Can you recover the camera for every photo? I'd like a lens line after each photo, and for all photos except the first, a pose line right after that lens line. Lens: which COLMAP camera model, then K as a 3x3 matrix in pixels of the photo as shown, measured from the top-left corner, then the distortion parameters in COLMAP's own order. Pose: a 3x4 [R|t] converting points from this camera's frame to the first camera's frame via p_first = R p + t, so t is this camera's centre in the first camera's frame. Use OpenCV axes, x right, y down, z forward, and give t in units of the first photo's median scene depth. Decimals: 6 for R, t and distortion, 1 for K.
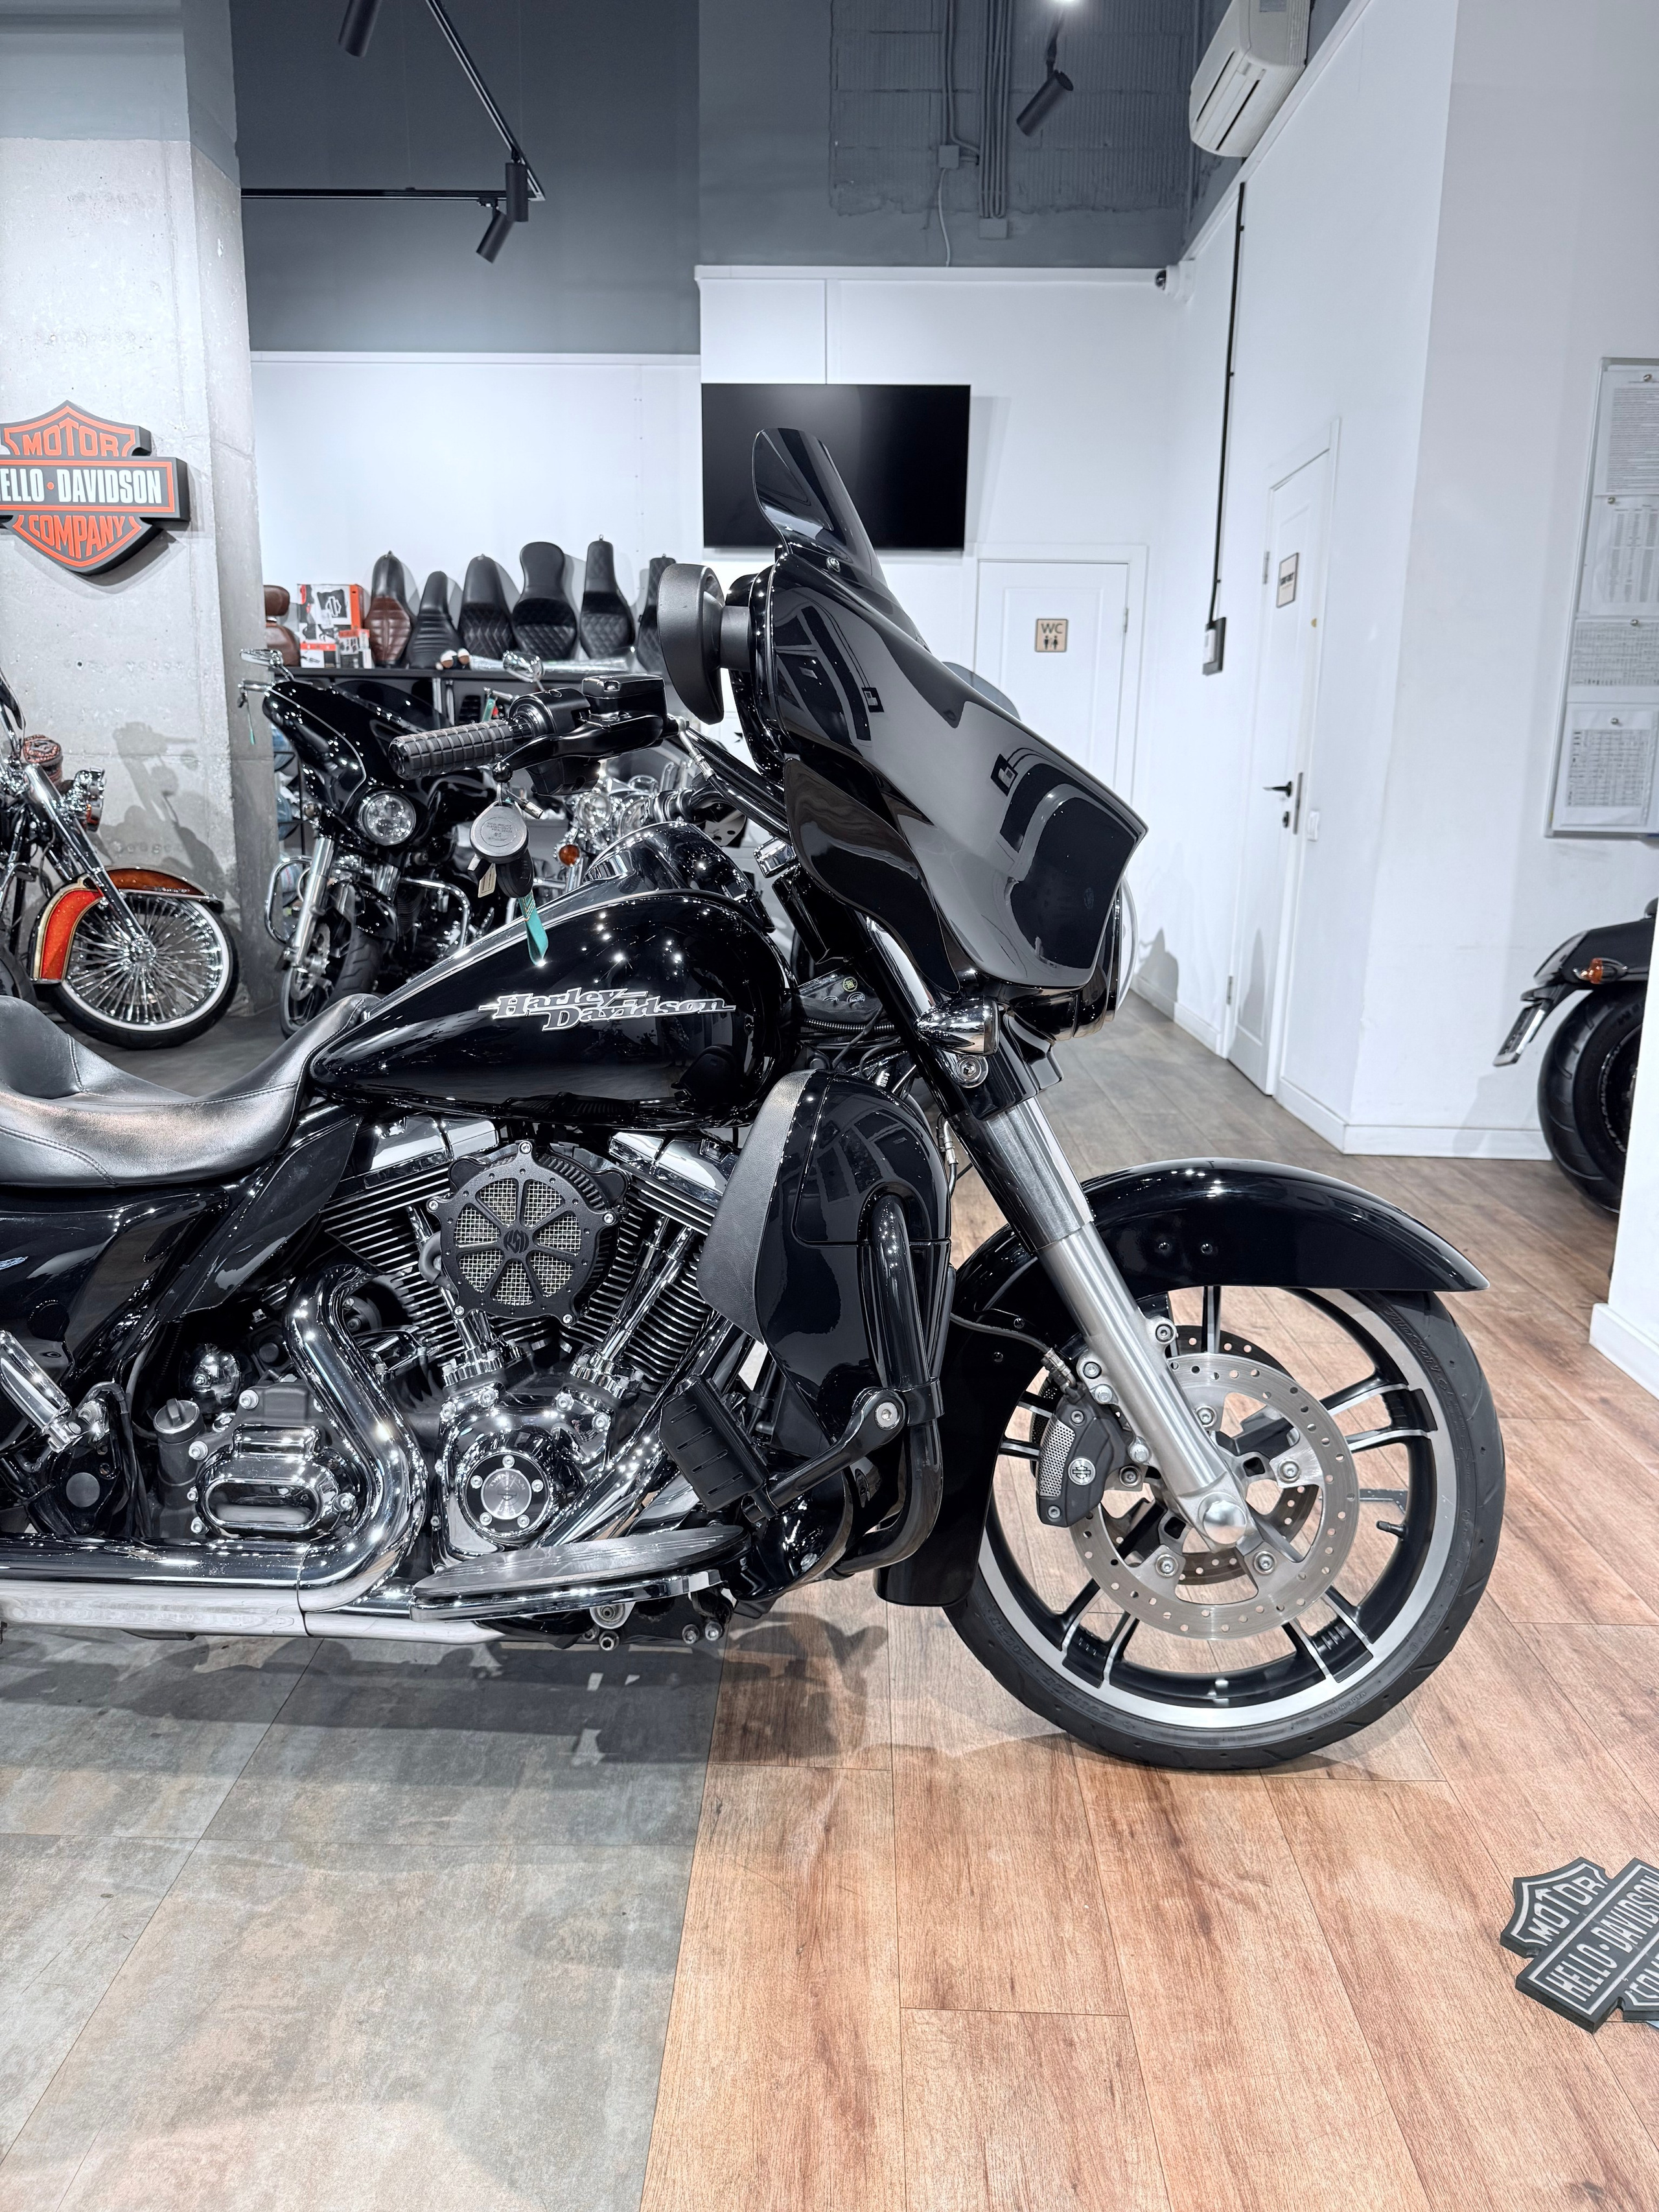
lens RADIAL K [[1563.5, 0, 827.8], [0, 1563.5, 1109.5], [0, 0, 1]] dist [0.015810, -0.026558]
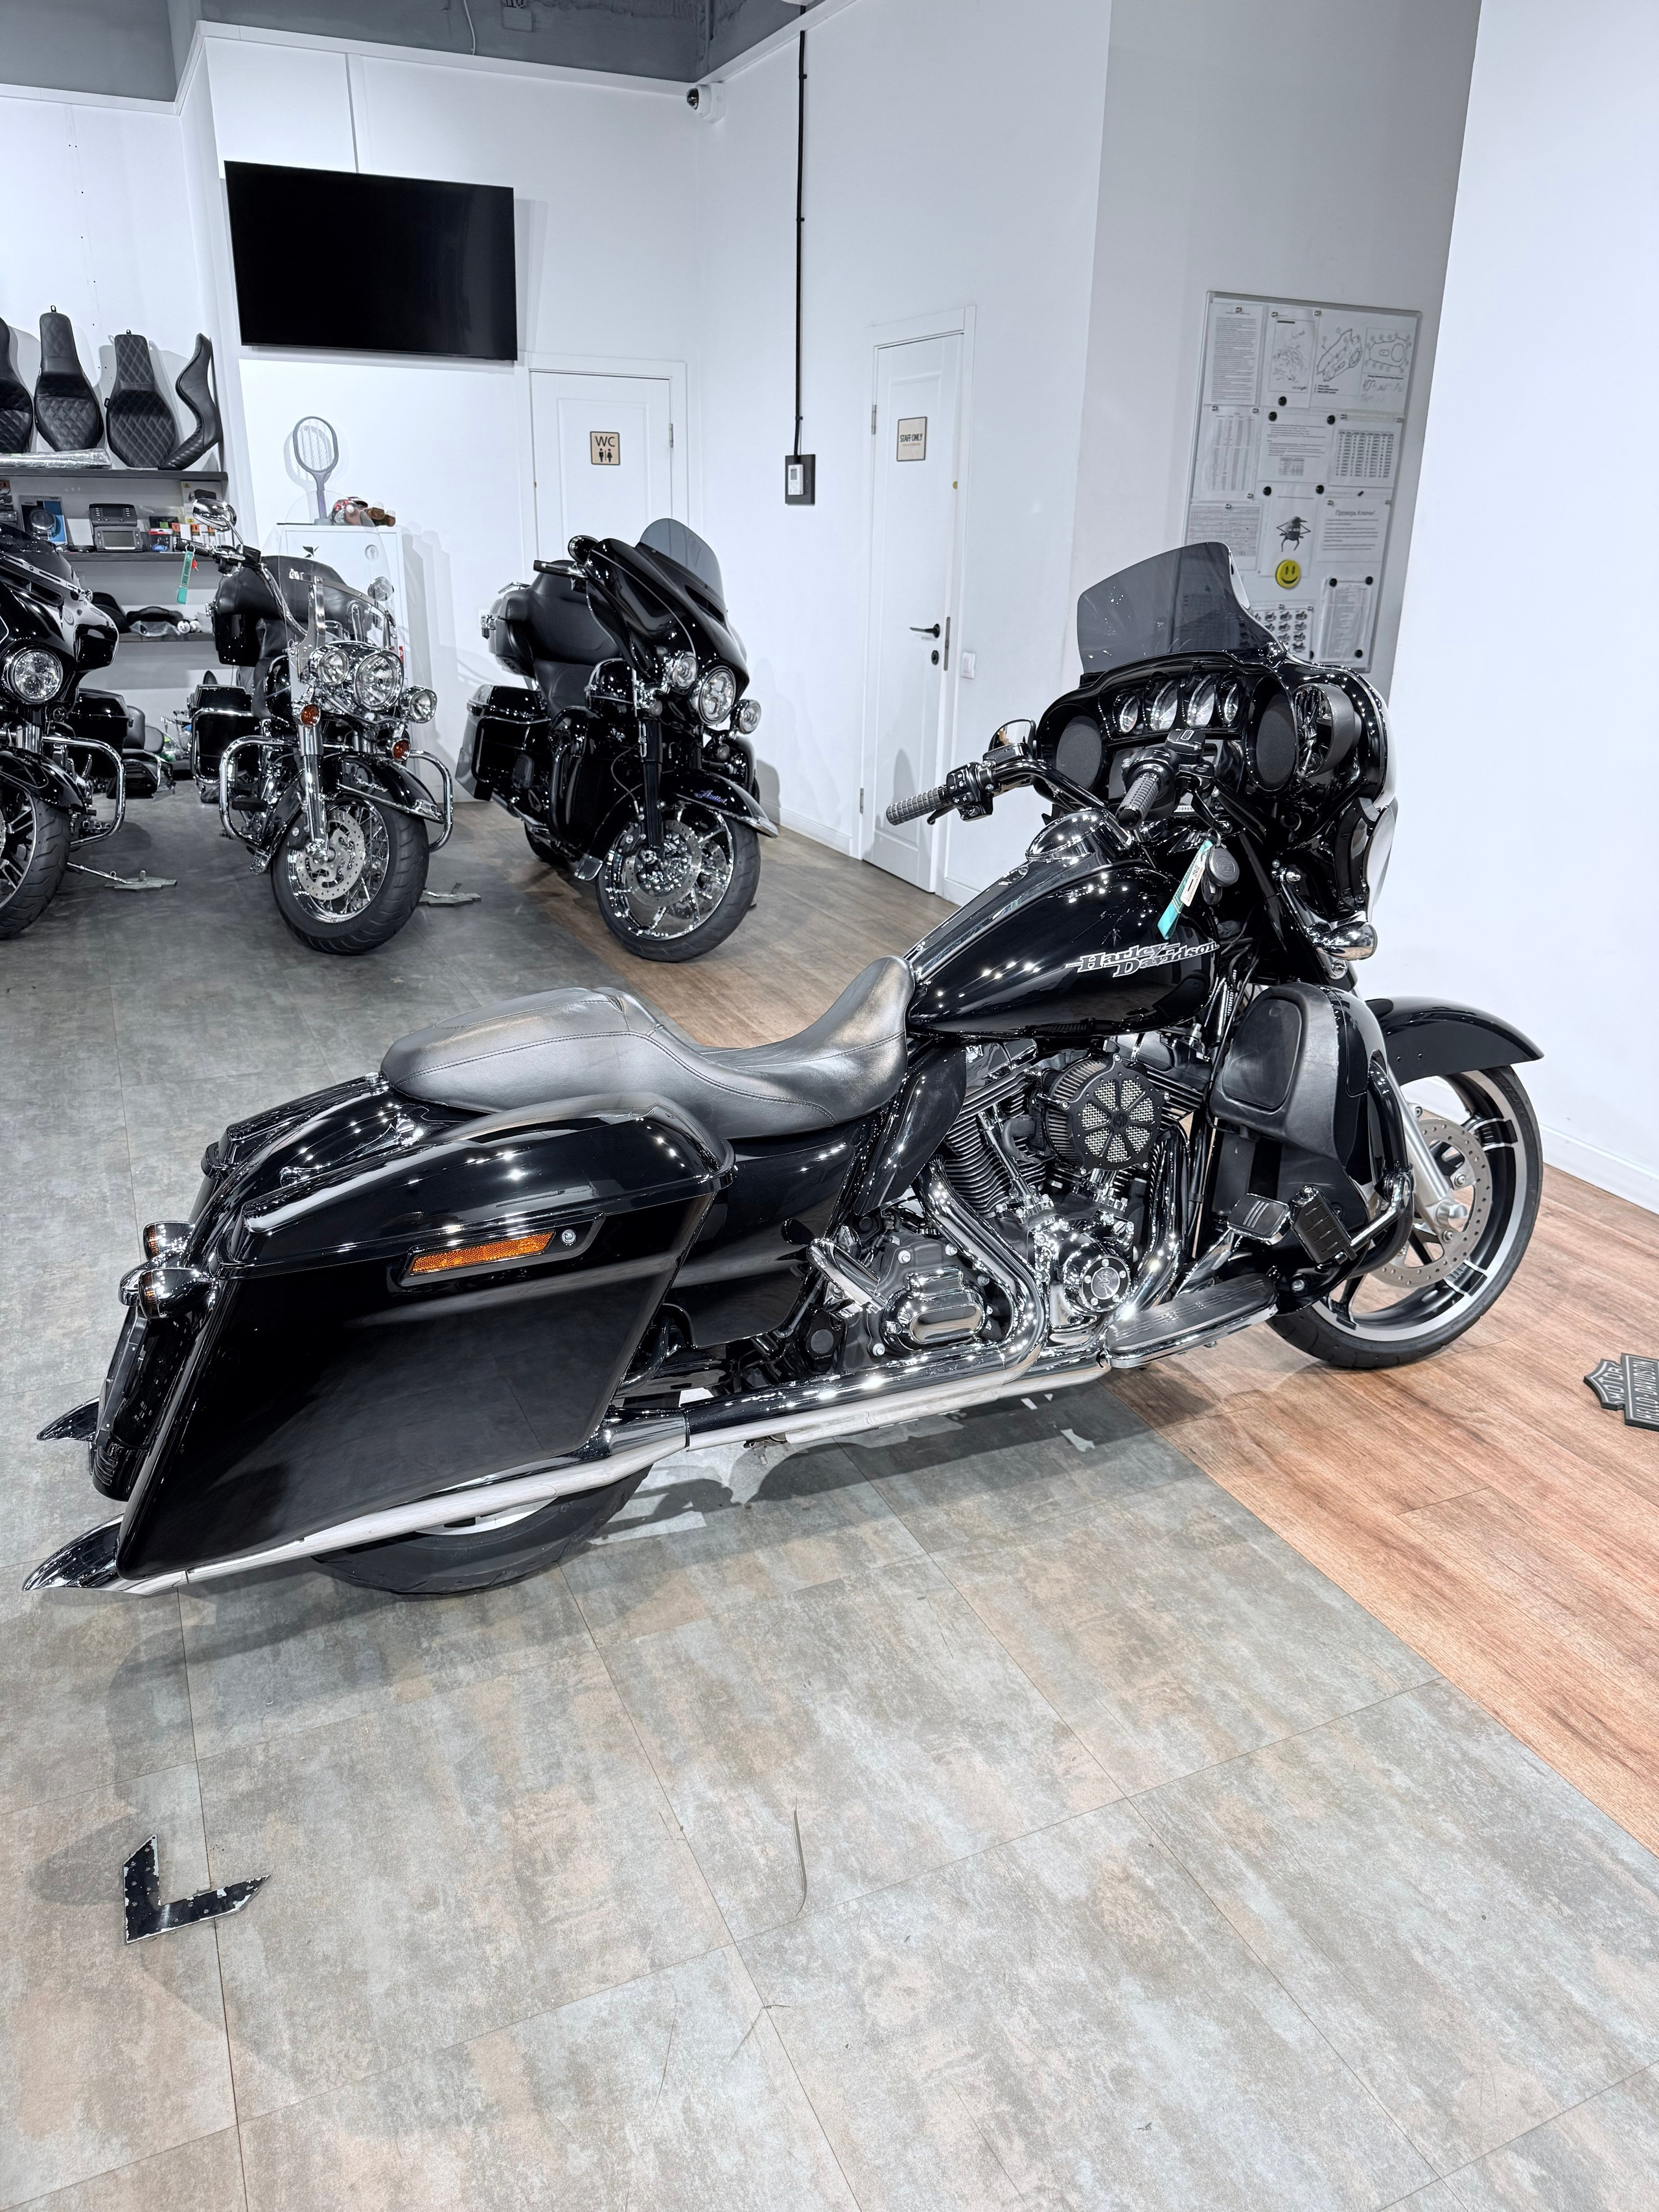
lens RADIAL K [[1551.0, 0, 826.4], [0, 1551.0, 1108.0], [0, 0, 1]] dist [0.055402, -0.088927]
pose [[0.900000, -0.154065, 0.407756, -0.846191], [0.088856, 0.980657, 0.174404, -0.168732], [-0.426738, -0.120732, 0.896280, -0.171985]]
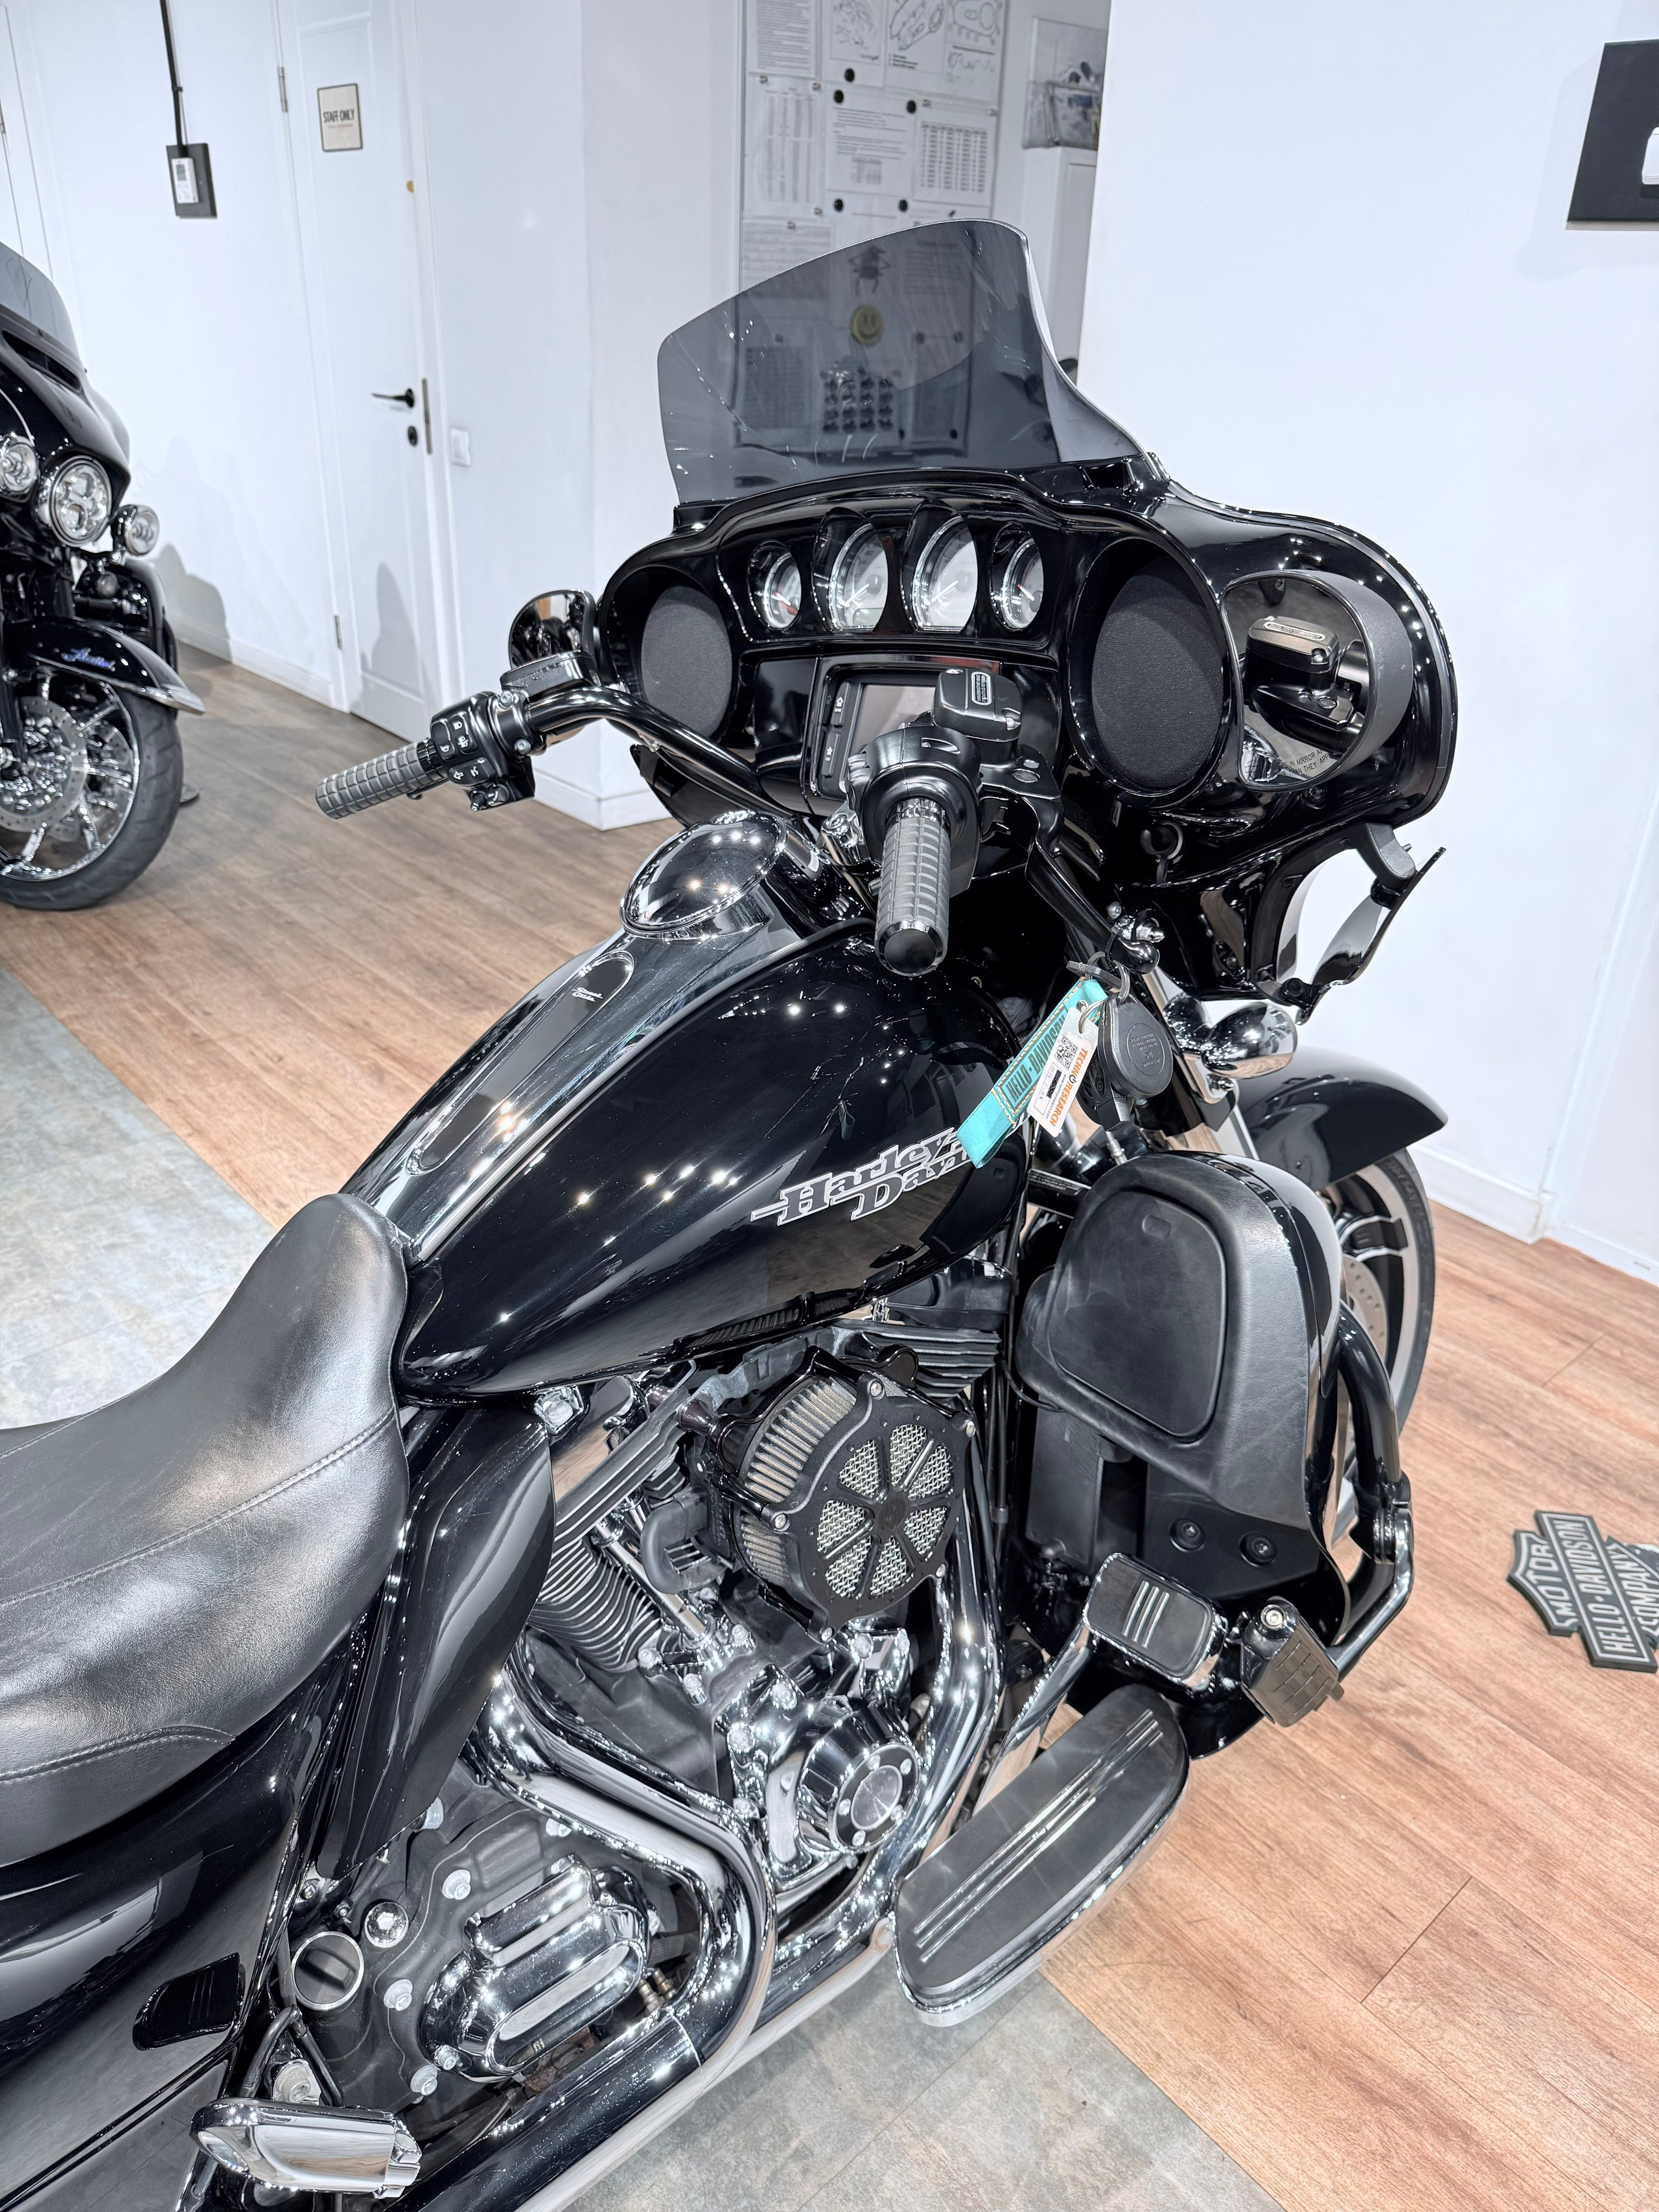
lens RADIAL K [[1575.4, 0, 825.3], [0, 1575.4, 1108.6], [0, 0, 1]] dist [0.000968, -0.010971]
pose [[0.734943, -0.307824, 0.604237, -0.473660], [0.121829, 0.936474, 0.328898, -0.258103], [-0.667095, -0.168108, 0.725757, 0.425354]]
